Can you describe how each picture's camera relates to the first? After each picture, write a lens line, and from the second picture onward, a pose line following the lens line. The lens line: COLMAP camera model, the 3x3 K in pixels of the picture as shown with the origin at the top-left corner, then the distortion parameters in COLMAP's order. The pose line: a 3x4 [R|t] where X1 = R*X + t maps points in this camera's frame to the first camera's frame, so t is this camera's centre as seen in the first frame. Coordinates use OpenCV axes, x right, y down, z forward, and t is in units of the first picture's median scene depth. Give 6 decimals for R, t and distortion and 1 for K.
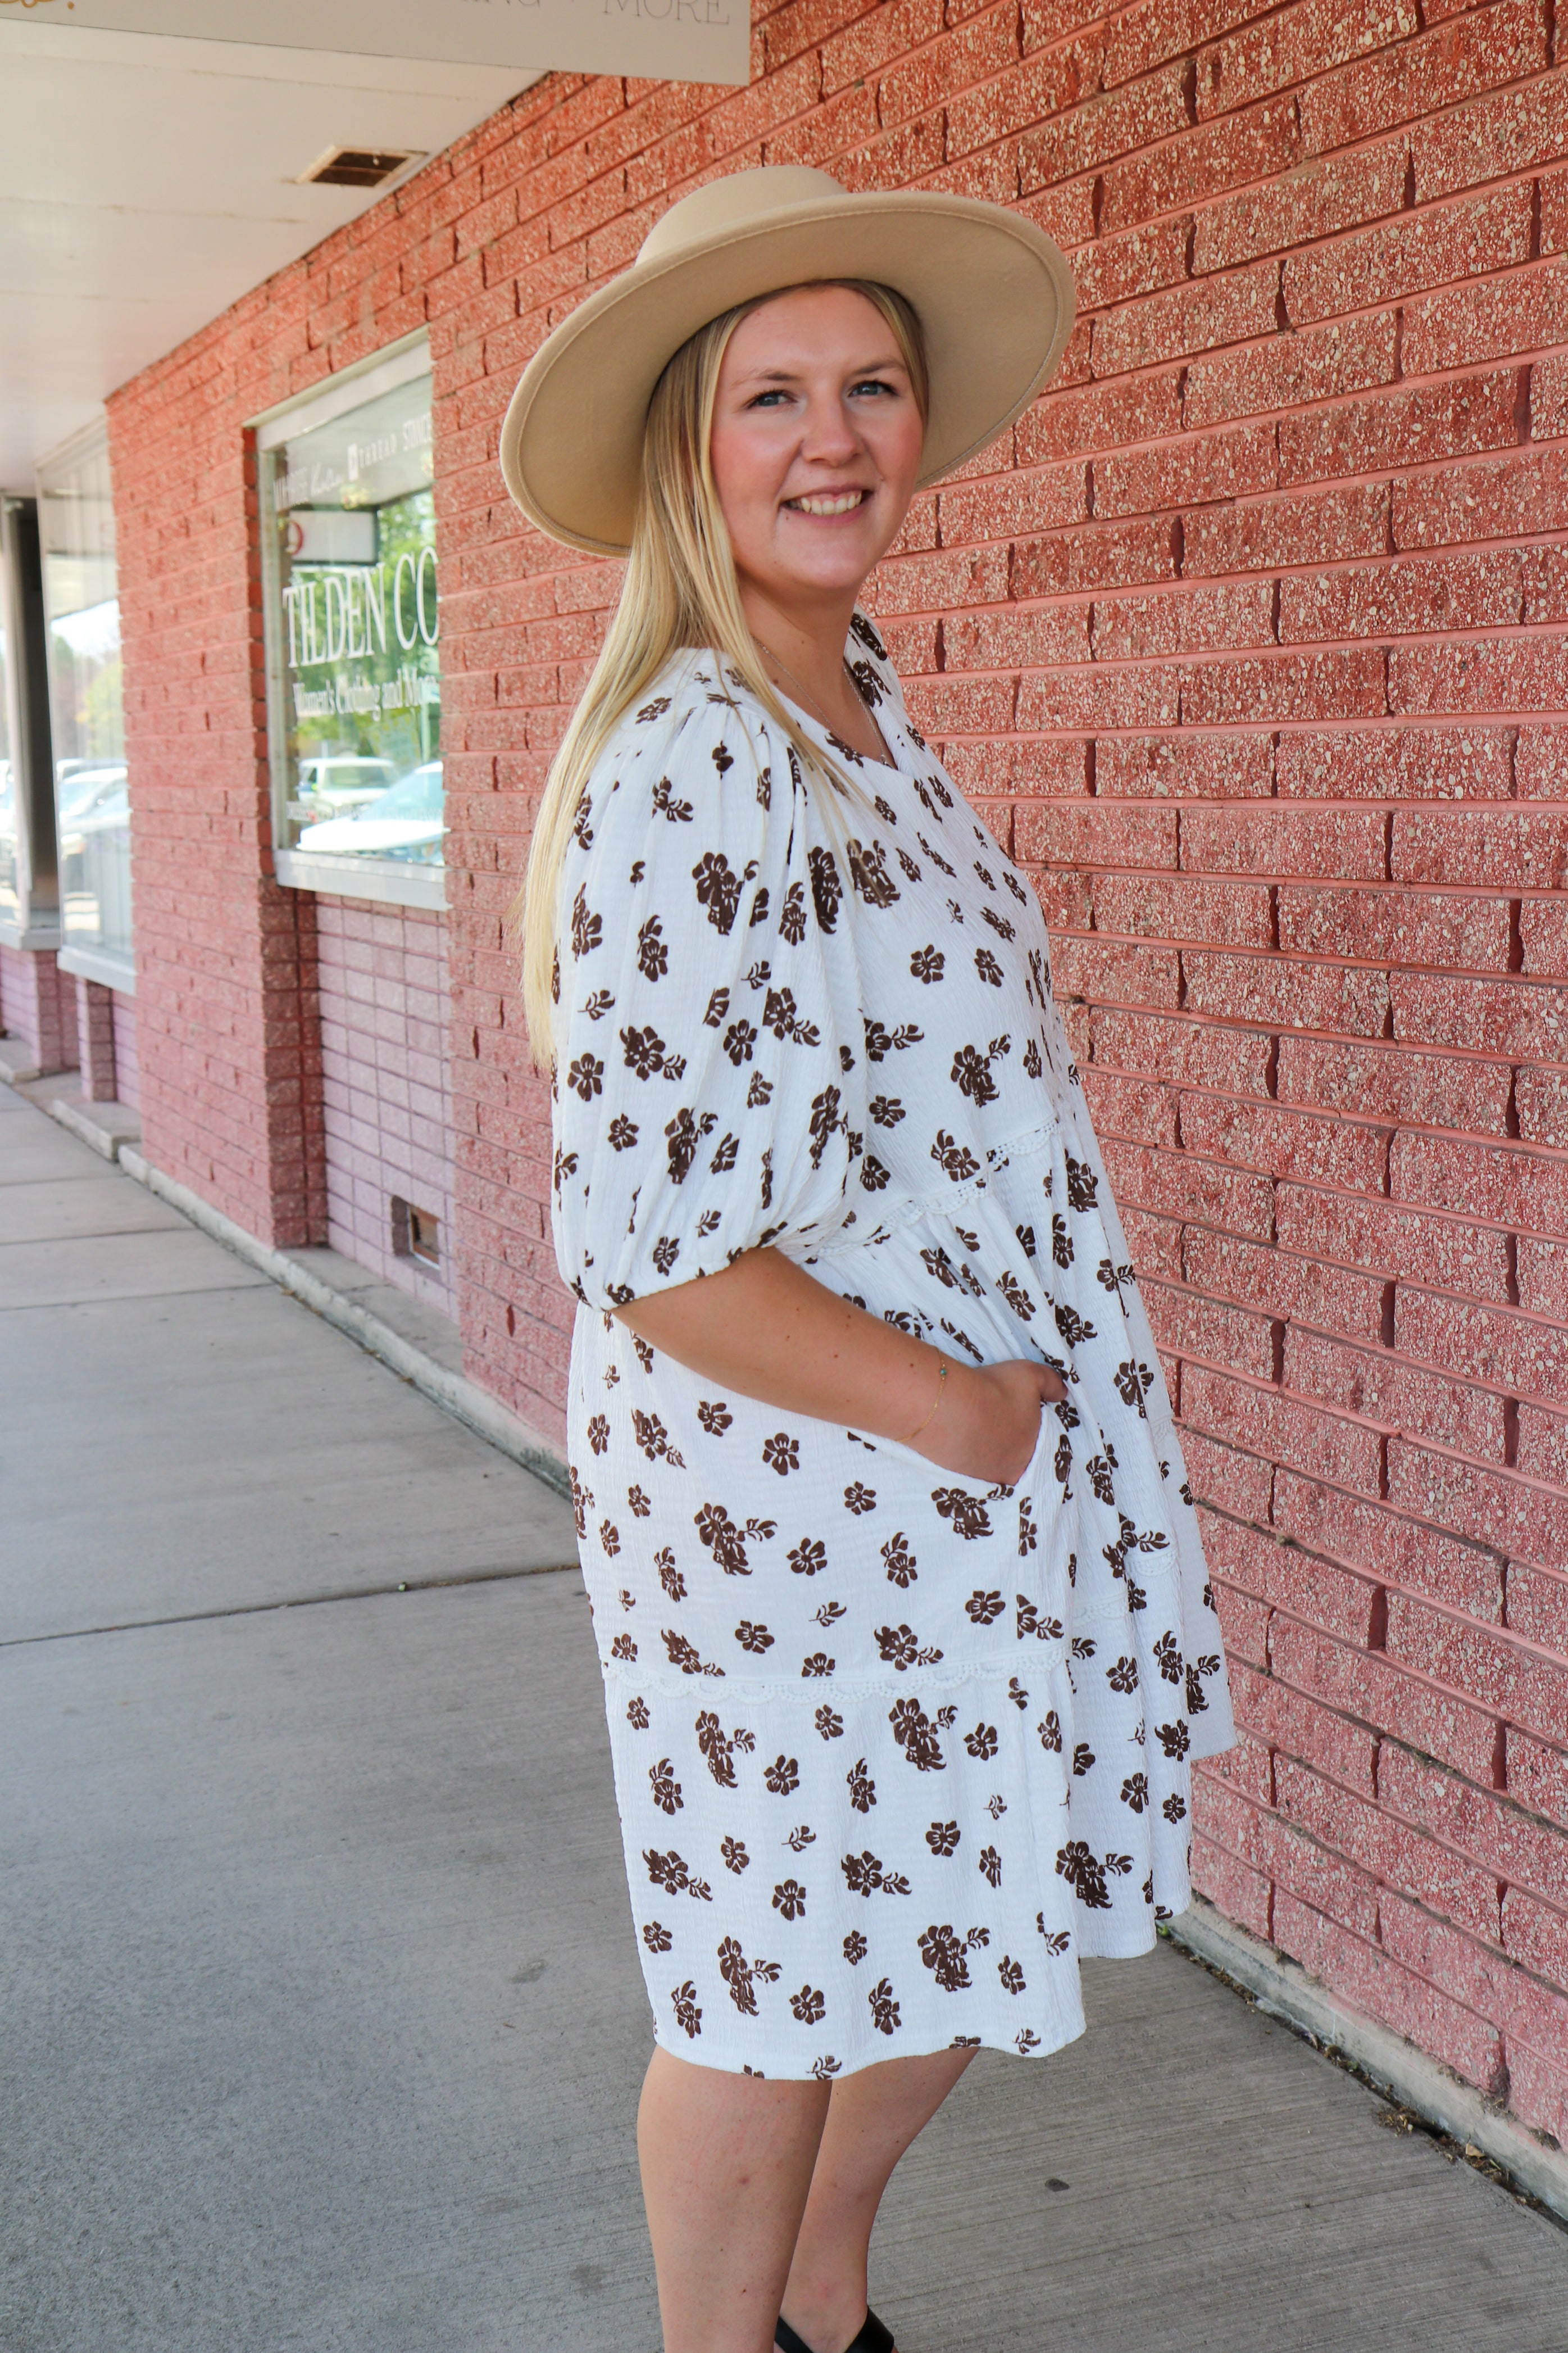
lens RADIAL K [[2969.6, 0, 750.0], [0, 2969.6, 1119.1], [0, 0, 1]] dist [0.132452, 0.000000]
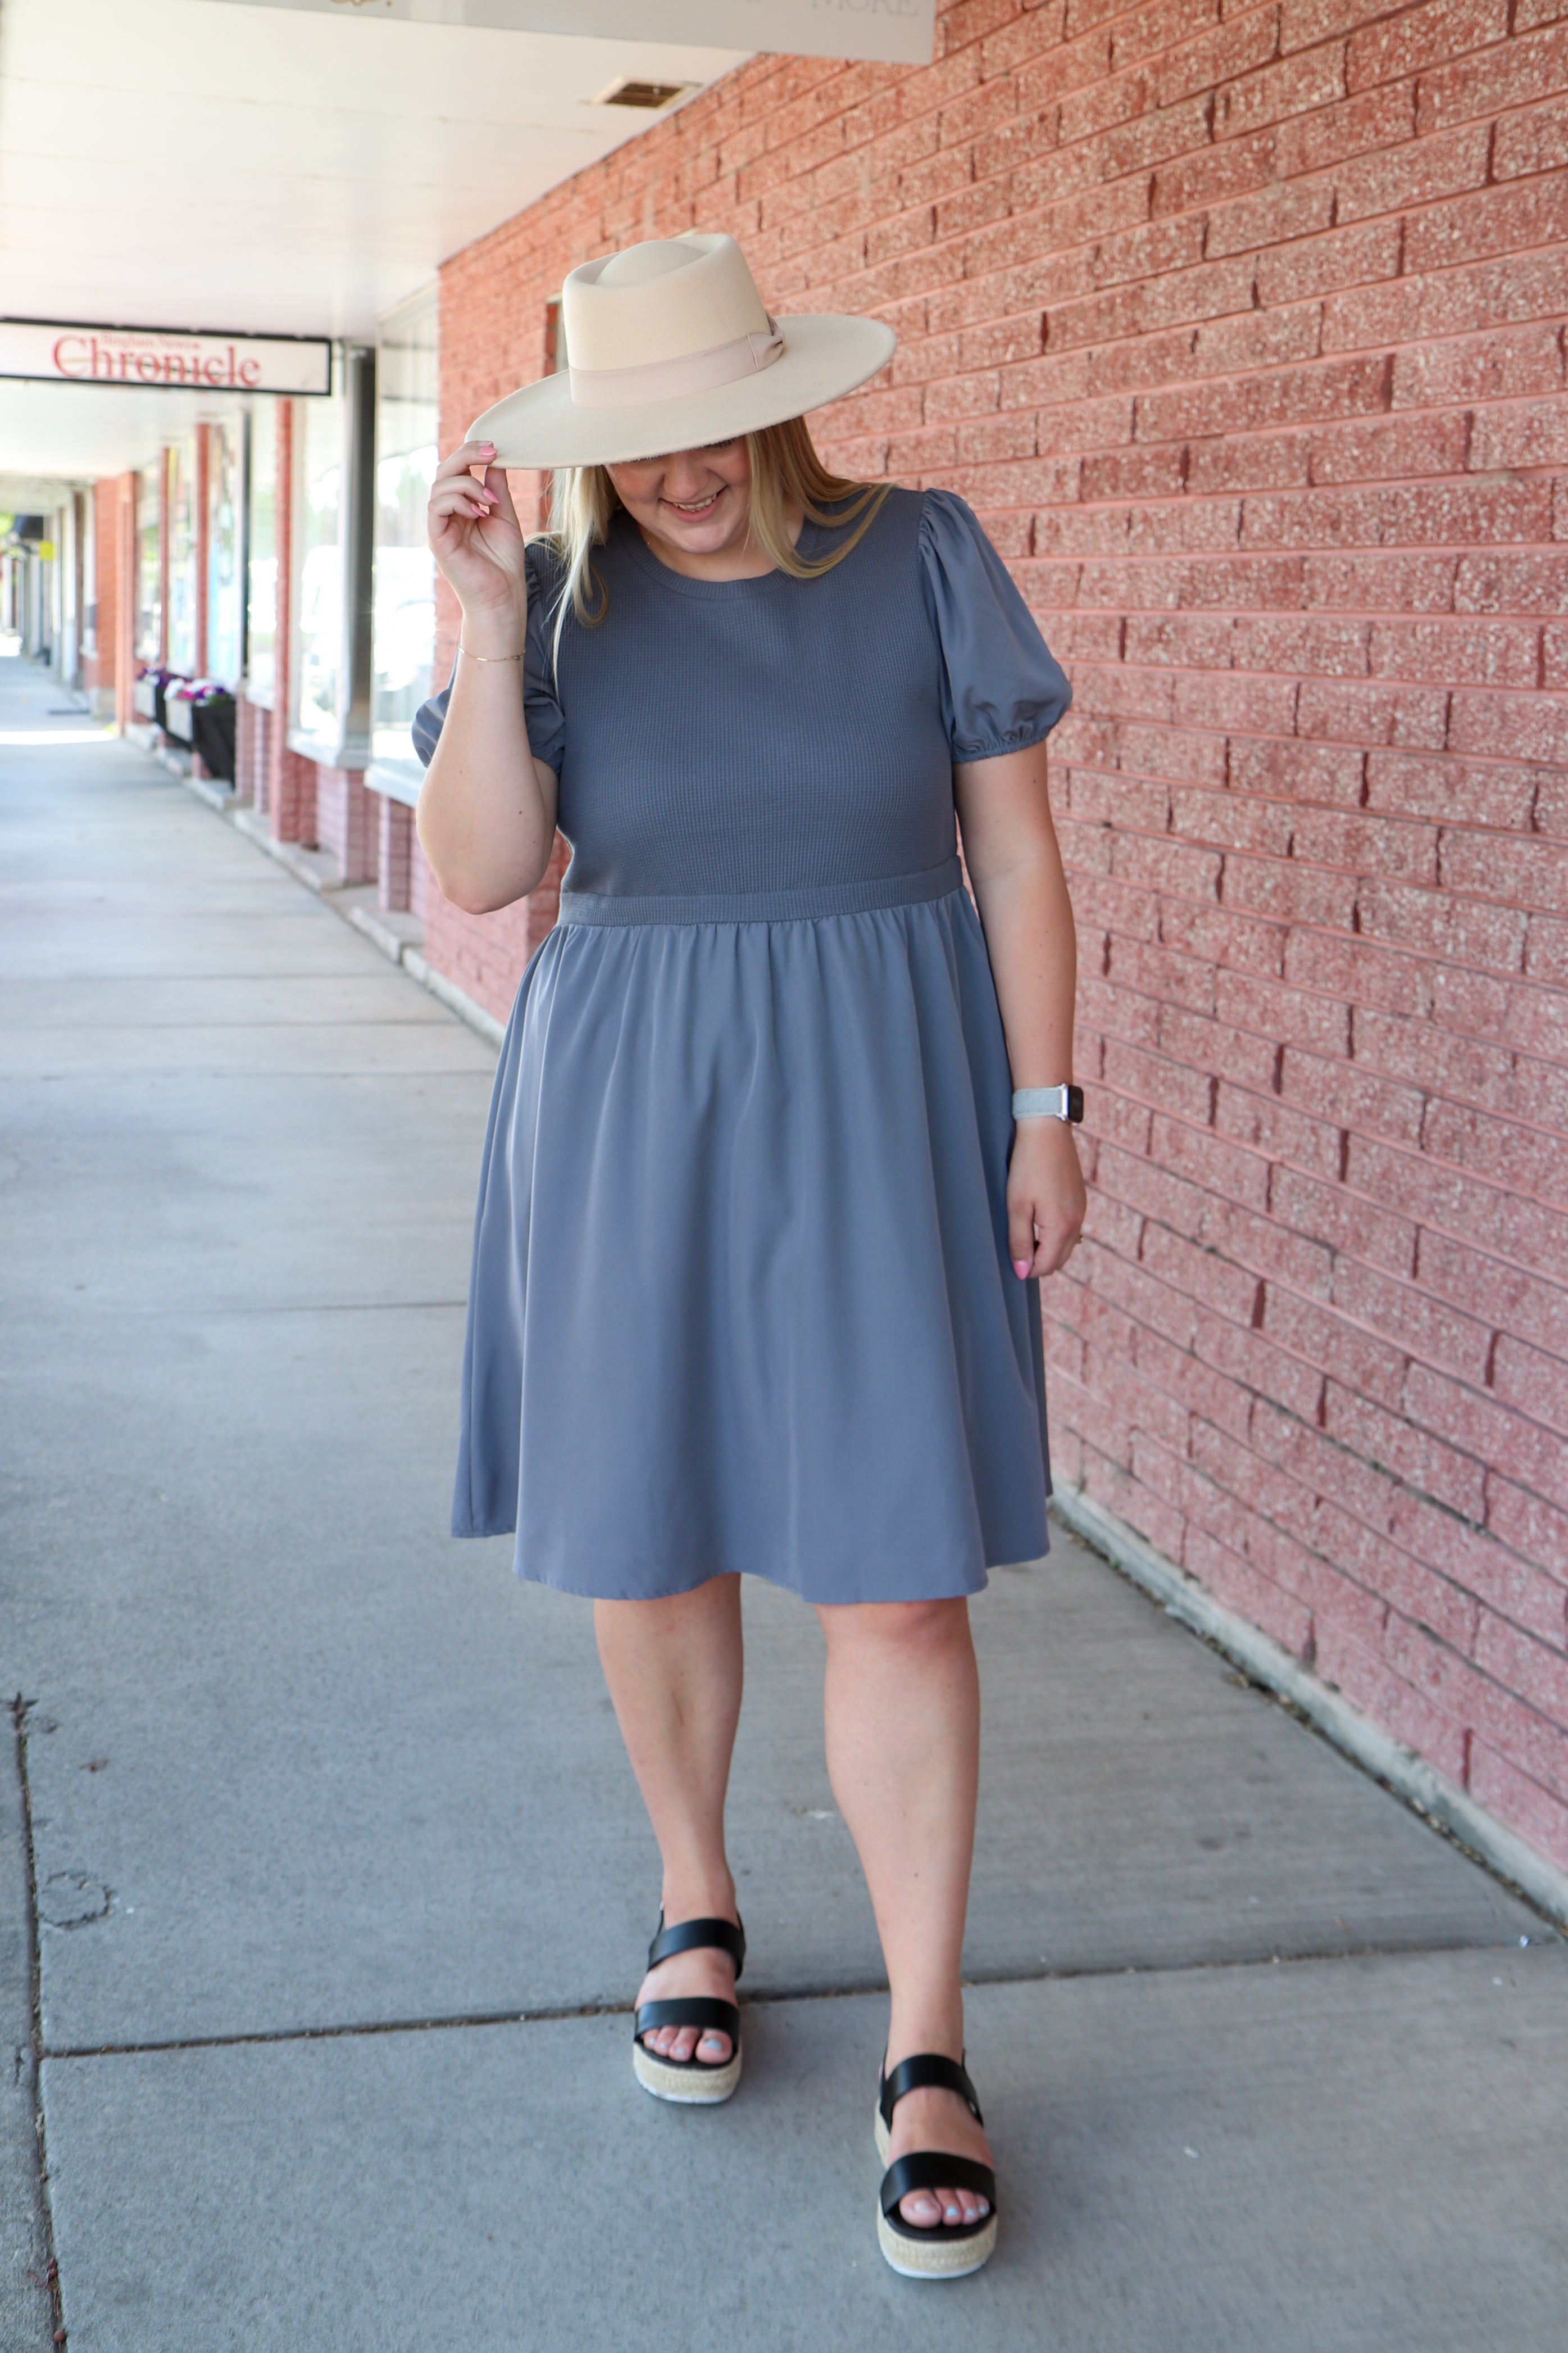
lens RADIAL K [[3751.7, 0, 759.4], [0, 3751.7, 1100.8], [0, 0, 1]] dist [0.160135, 0.000000]
pose [[0.987130, 0.073152, -0.142205, 0.208199], [-0.072417, 0.997321, 0.010344, 0.072768], [0.142581, 0.000087, 0.989783, -0.608577]]
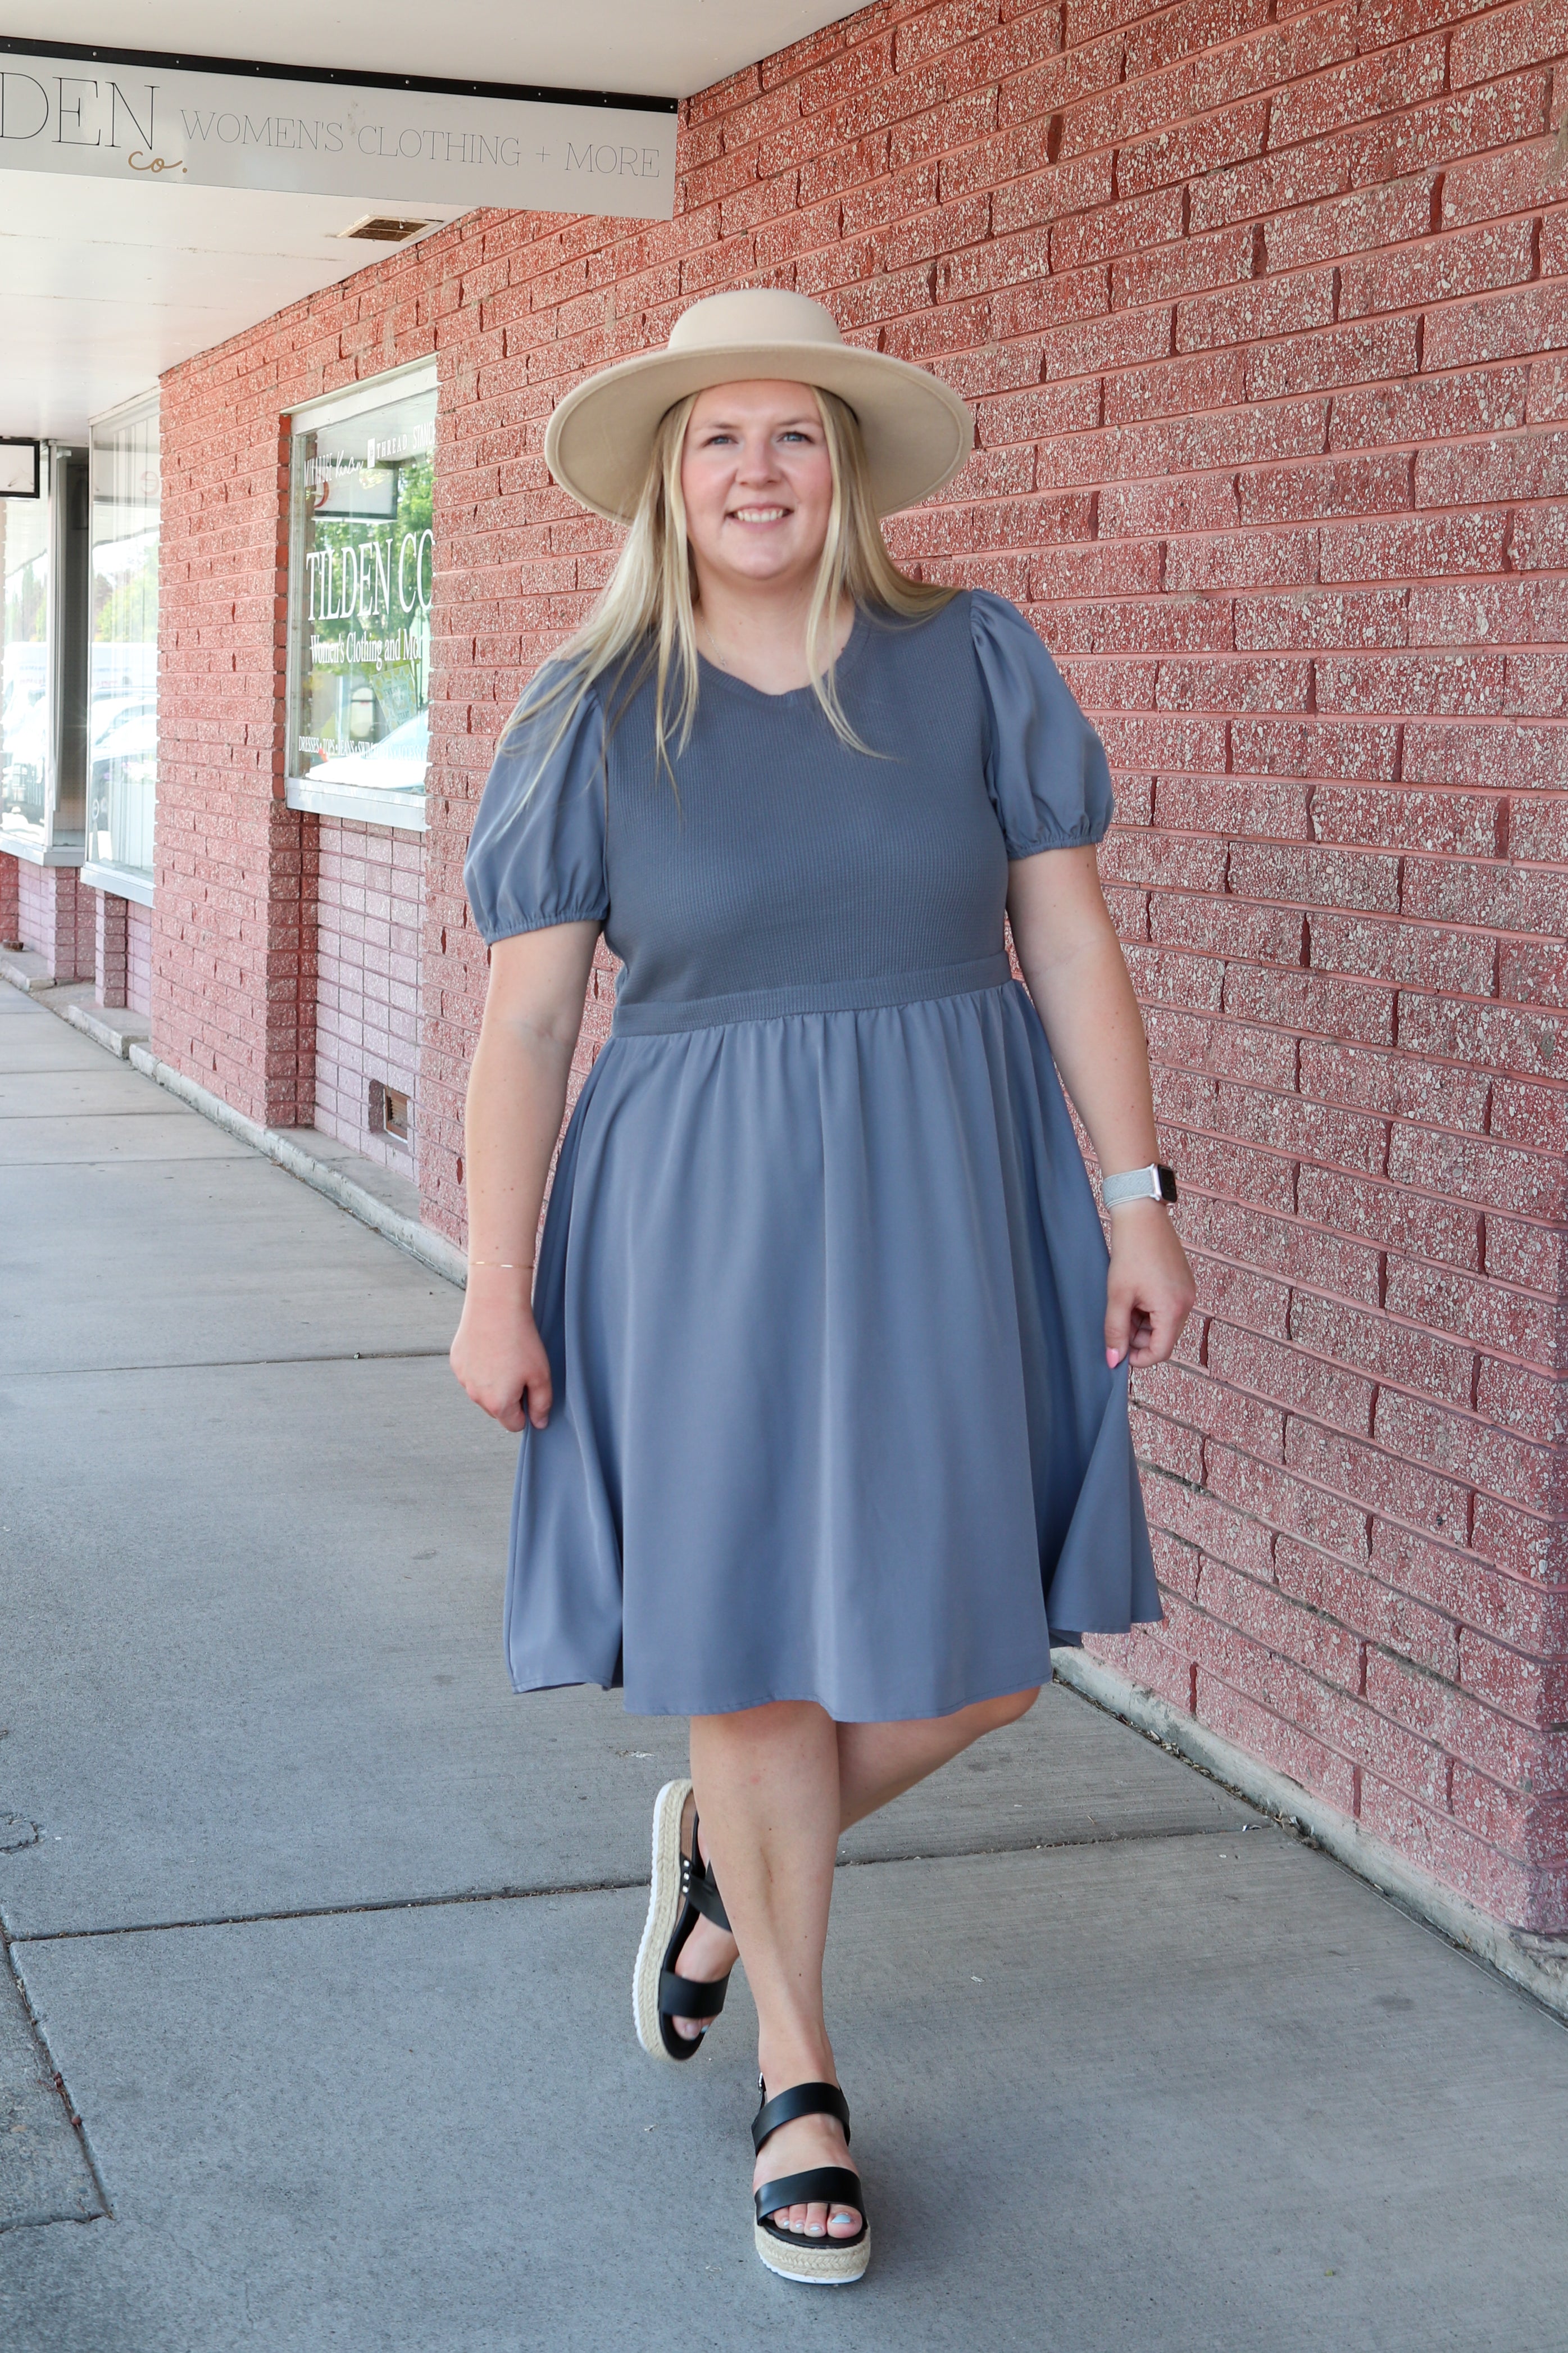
lens RADIAL K [[4661.2, 0, 587.1], [0, 4661.2, 1034.7], [0, 0, 1]] dist [0.260113, 0.000000]
pose [[0.995074, 0.047940, -0.086776, 0.186900], [-0.052129, 0.997549, -0.046667, 0.138556], [0.084326, 0.050961, 0.995134, -1.239859]]
